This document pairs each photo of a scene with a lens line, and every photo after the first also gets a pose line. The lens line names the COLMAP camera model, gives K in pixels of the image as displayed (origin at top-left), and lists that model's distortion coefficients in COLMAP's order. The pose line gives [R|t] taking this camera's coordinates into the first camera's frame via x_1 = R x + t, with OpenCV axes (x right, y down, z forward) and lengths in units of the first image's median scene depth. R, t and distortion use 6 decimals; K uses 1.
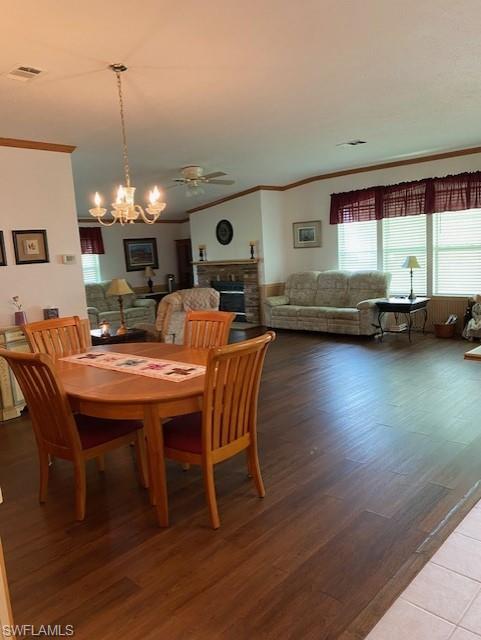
lens RADIAL K [[487.8, 0, 240.3], [0, 487.8, 322.7], [0, 0, 1]] dist [0.080510, -0.101649]
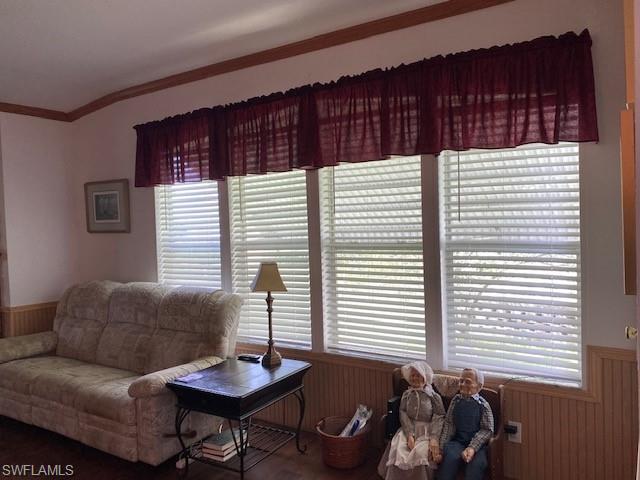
lens RADIAL K [[504.3, 0, 320.0], [0, 504.3, 240.0], [0, 0, 1]] dist [0.008054, 0.003183]
pose [[0.982038, 0.024567, 0.187075, 0.250804], [-0.000707, 0.991959, -0.126554, -0.080793], [-0.188680, 0.124149, 0.974160, 0.459724]]
